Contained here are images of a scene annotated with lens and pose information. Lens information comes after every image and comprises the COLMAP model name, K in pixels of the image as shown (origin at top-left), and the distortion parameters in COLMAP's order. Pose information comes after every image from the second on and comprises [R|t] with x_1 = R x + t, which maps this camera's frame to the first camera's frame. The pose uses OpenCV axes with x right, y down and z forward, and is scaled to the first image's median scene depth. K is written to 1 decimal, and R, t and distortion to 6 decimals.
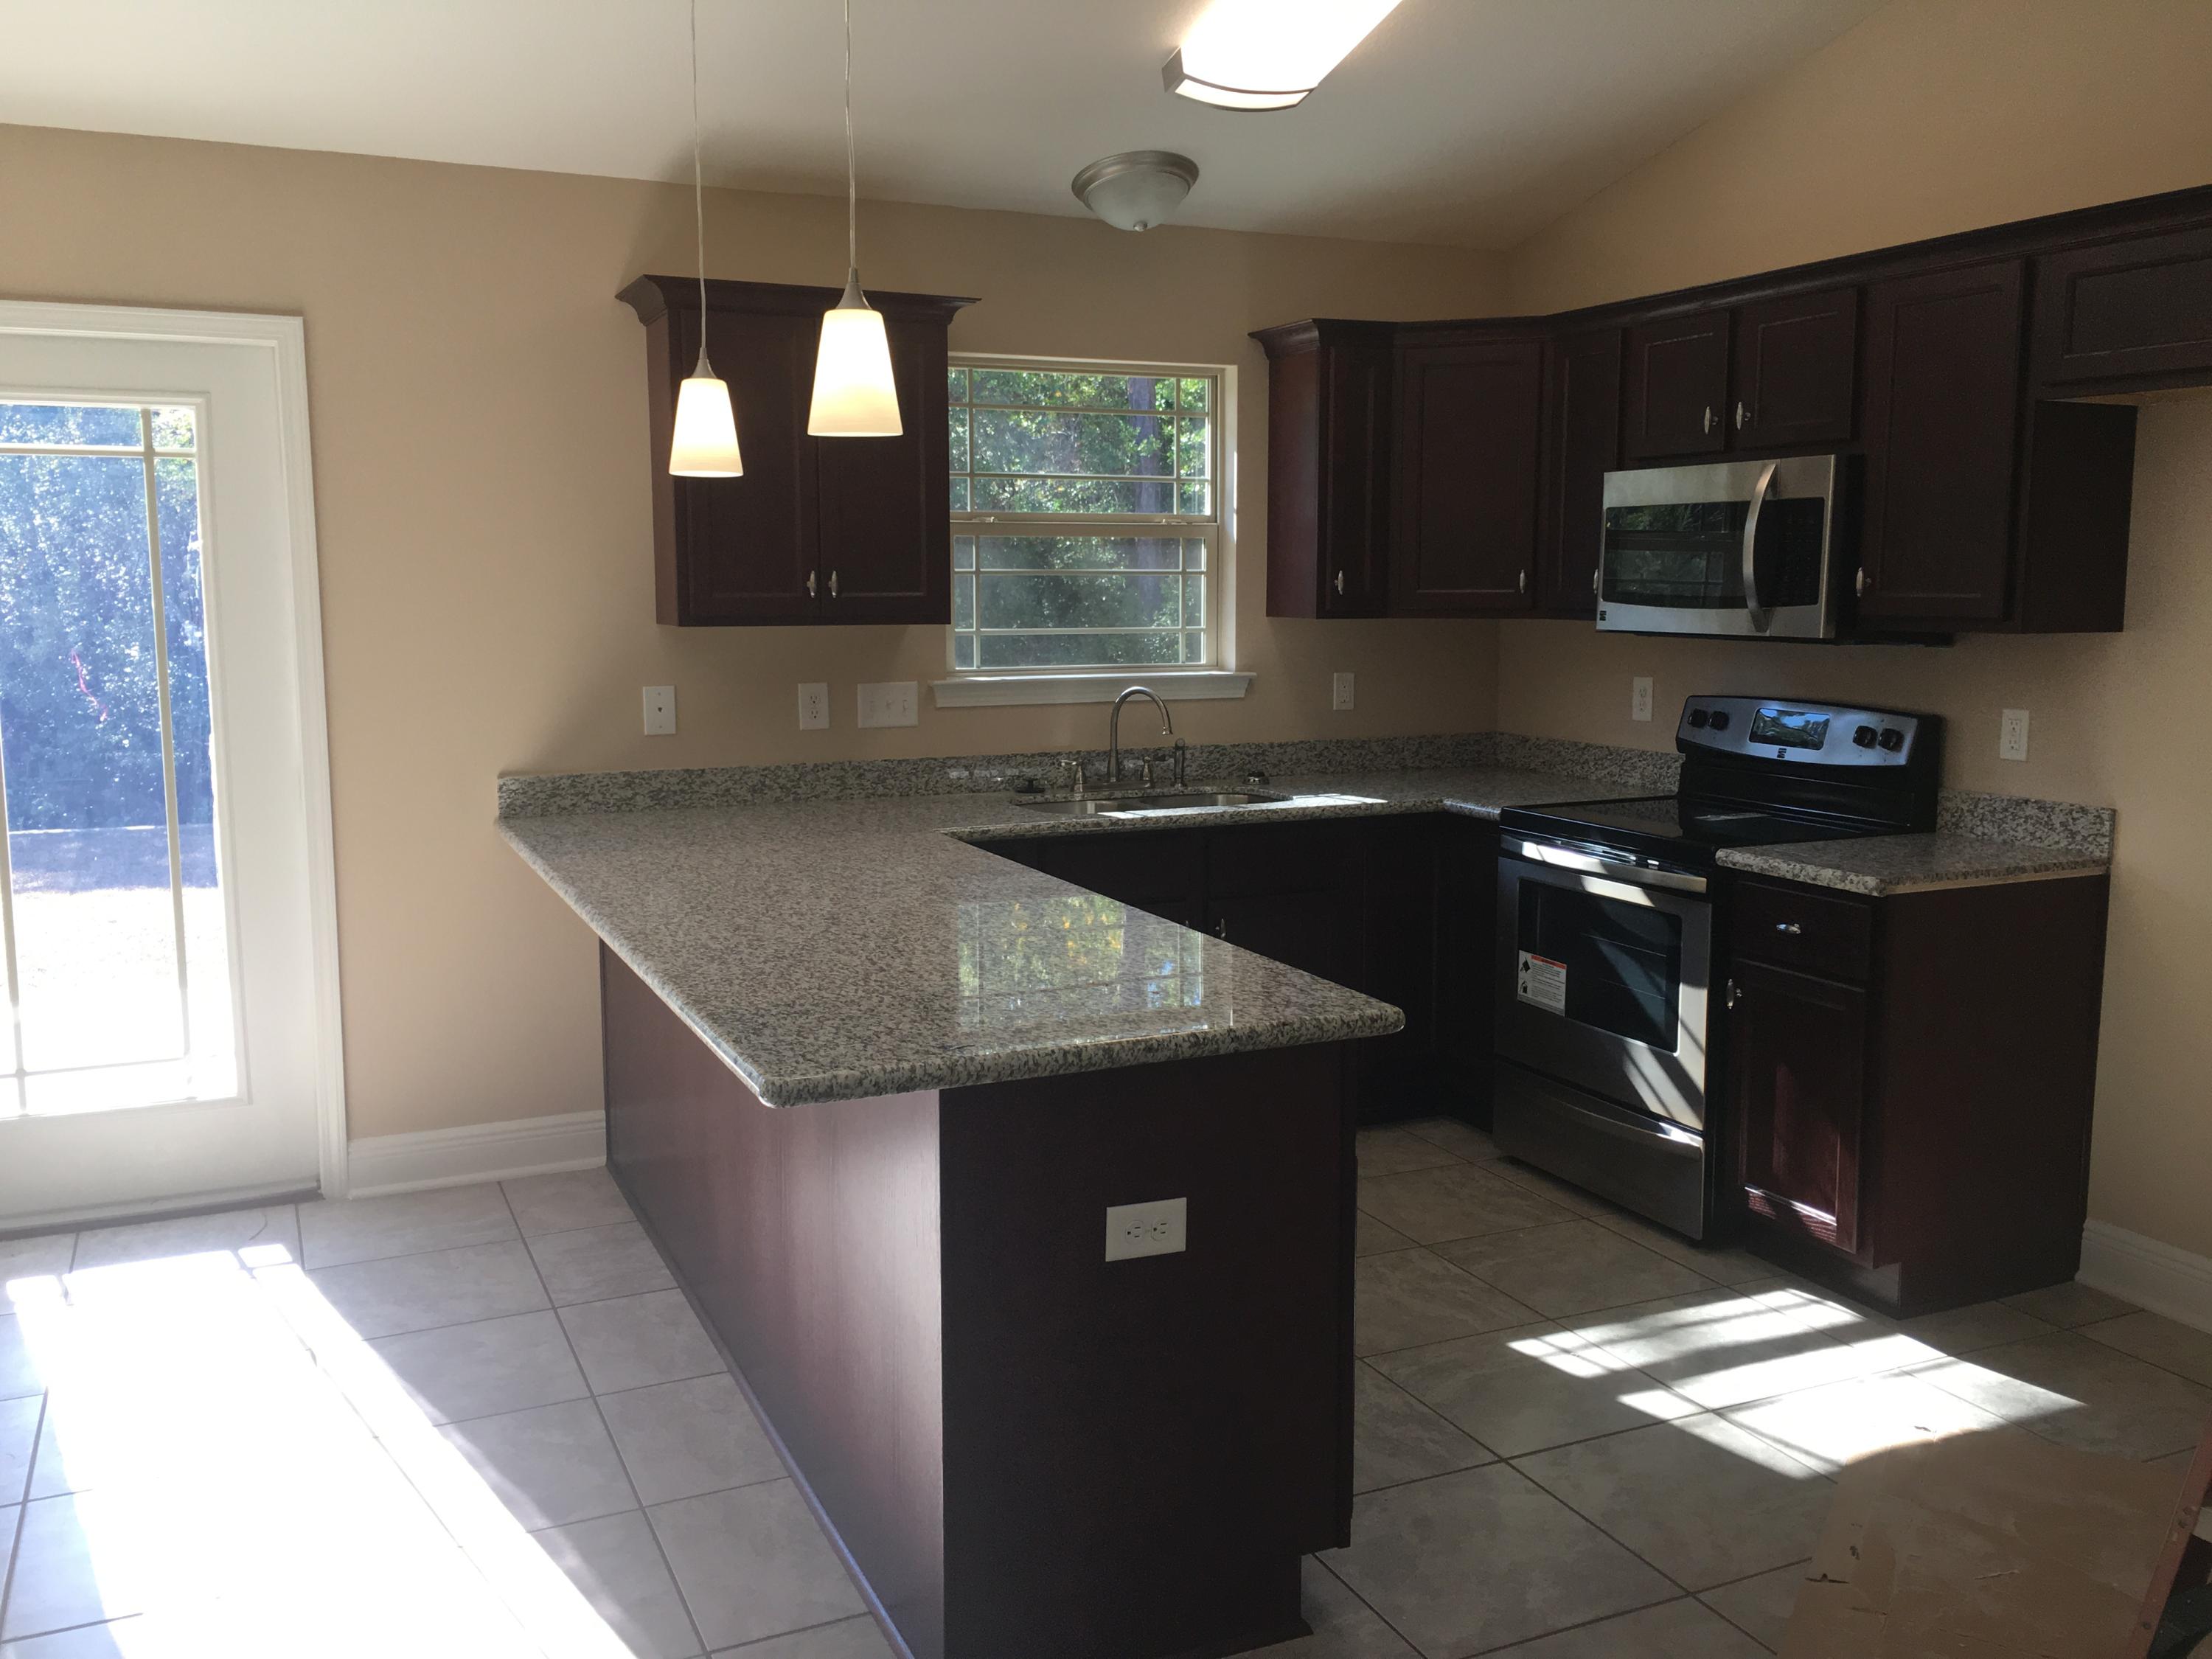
lens RADIAL K [[1871.2, 0, 1105.1], [0, 1871.2, 822.5], [0, 0, 1]] dist [0.032925, 0.001581]
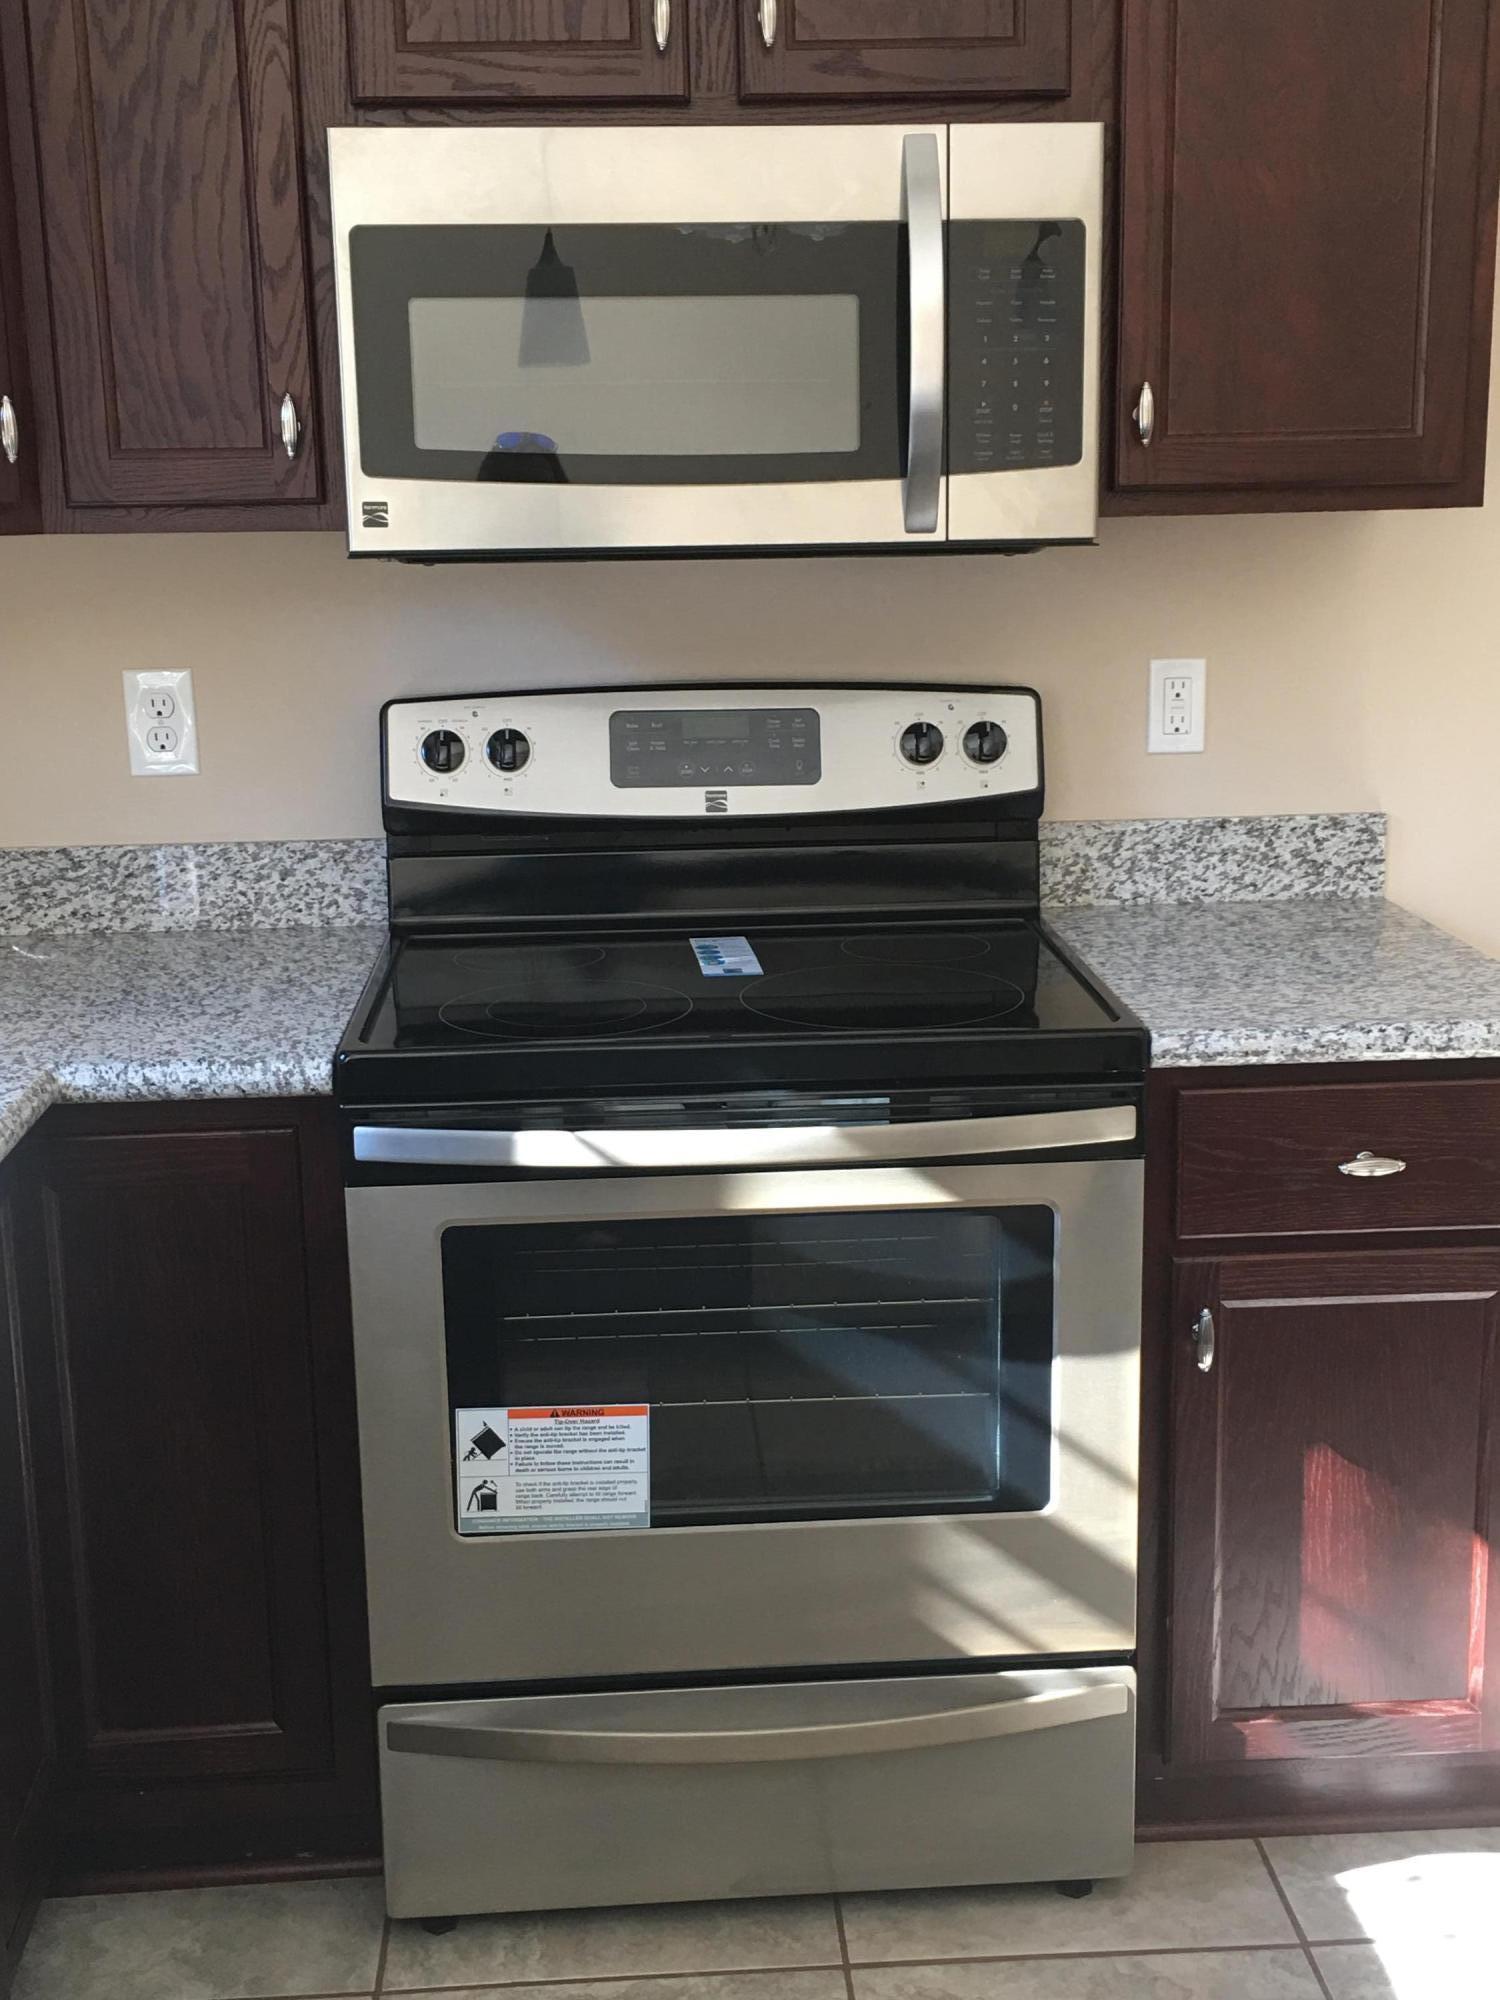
lens RADIAL K [[2348.9, 0, 759.3], [0, 2348.9, 986.2], [0, 0, 1]] dist [0.013224, 0.000000]
pose [[0.366683, -0.207171, 0.906986, -0.169541], [0.140826, 0.976018, 0.166005, -0.085658], [-0.919626, 0.066856, 0.387064, 0.754772]]
